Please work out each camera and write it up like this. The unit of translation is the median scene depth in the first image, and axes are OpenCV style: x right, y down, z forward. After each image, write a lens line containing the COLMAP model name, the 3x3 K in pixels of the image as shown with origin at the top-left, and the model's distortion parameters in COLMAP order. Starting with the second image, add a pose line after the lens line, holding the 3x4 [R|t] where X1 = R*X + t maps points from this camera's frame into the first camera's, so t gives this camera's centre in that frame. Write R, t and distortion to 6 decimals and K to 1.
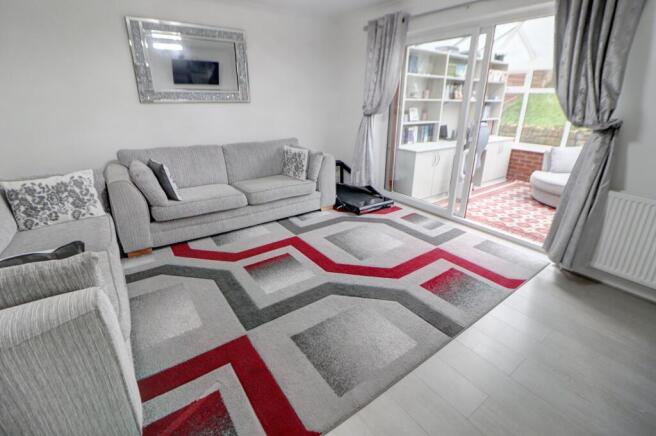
lens RADIAL K [[304.0, 0, 327.3], [0, 304.0, 200.9], [0, 0, 1]] dist [-0.019168, -0.000054]
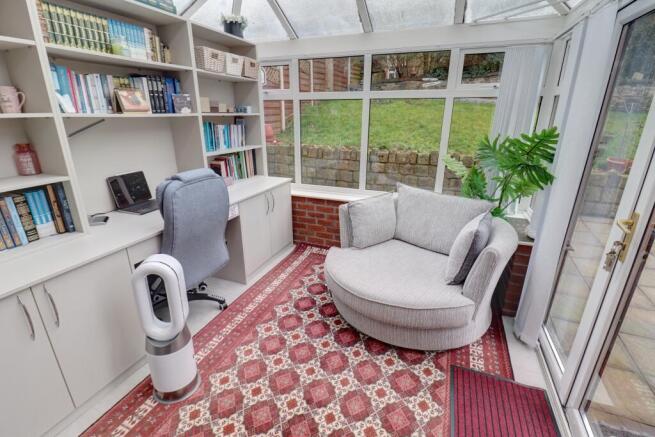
lens RADIAL K [[303.6, 0, 328.7], [0, 303.6, 209.1], [0, 0, 1]] dist [-0.018983, -0.000097]
pose [[0.833601, -0.166376, 0.526715, 0.416493], [0.171102, 0.984434, 0.040166, -0.186146], [-0.525199, 0.056640, 0.849093, 0.543290]]
